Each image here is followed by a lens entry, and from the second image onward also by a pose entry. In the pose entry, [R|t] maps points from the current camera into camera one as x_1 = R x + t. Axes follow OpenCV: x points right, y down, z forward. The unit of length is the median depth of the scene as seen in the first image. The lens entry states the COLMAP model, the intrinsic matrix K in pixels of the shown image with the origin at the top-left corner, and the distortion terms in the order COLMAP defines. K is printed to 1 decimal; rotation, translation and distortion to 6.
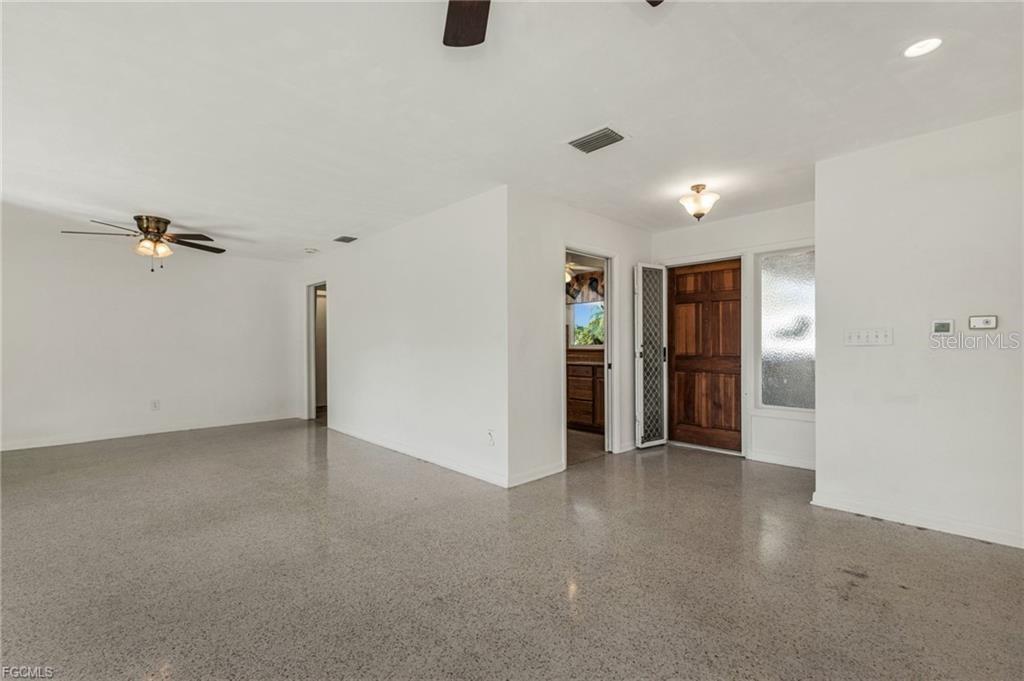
lens RADIAL K [[446.9, 0, 517.6], [0, 446.9, 344.3], [0, 0, 1]] dist [0.010461, 0.000117]
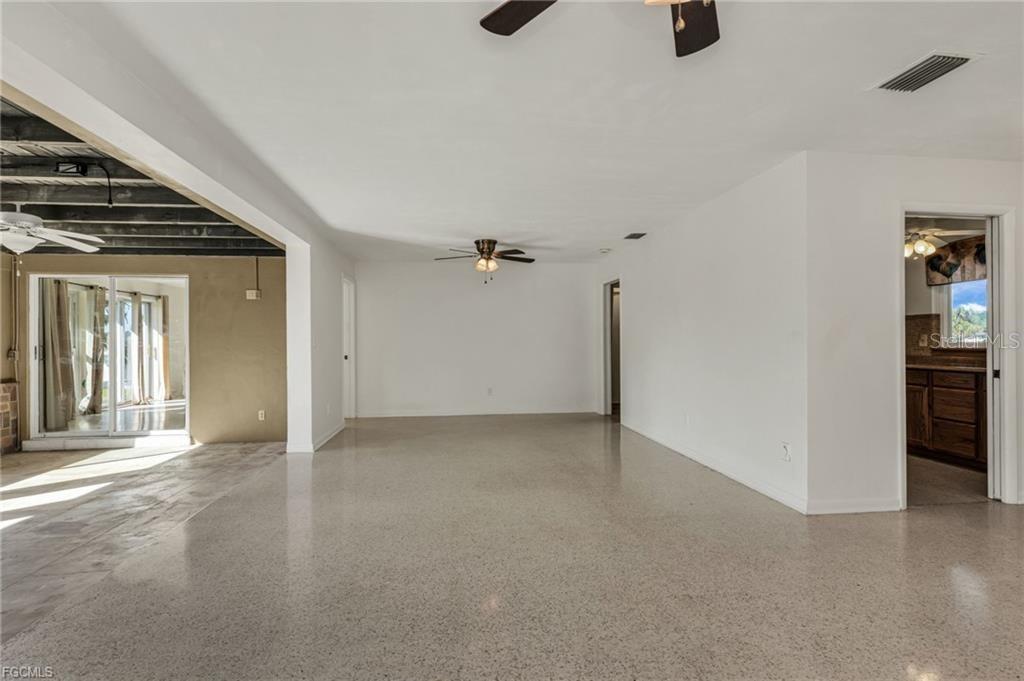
lens RADIAL K [[500.1, 0, 514.0], [0, 500.1, 340.6], [0, 0, 1]] dist [0.005019, 0.000323]
pose [[0.798529, -0.000652, -0.601956, 0.084190], [0.000299, 1.000000, -0.000688, -0.001678], [0.601956, 0.000370, 0.798529, -0.058751]]
